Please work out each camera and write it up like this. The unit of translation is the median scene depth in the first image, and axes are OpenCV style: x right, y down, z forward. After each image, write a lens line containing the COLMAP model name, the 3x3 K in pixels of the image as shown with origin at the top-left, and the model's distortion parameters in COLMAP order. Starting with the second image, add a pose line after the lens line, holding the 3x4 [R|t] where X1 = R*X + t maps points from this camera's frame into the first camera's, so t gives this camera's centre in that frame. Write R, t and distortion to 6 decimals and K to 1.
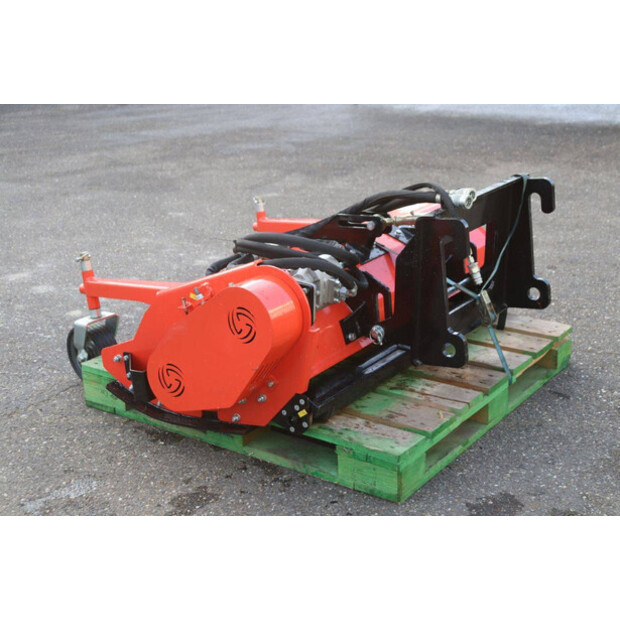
lens RADIAL K [[1010.2, 0, 310.5], [0, 1010.2, 307.9], [0, 0, 1]] dist [0.190586, 0.000000]
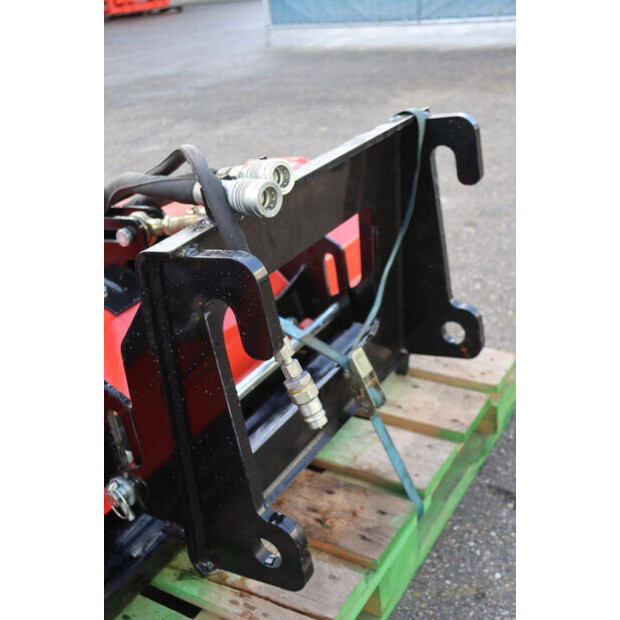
lens RADIAL K [[763.2, 0, 312.5], [0, 763.2, 310.8], [0, 0, 1]] dist [0.038365, 0.000000]
pose [[0.995506, -0.089689, 0.030391, 0.130999], [0.085255, 0.988532, 0.124646, -0.080926], [-0.041222, -0.121495, 0.991736, 0.591213]]
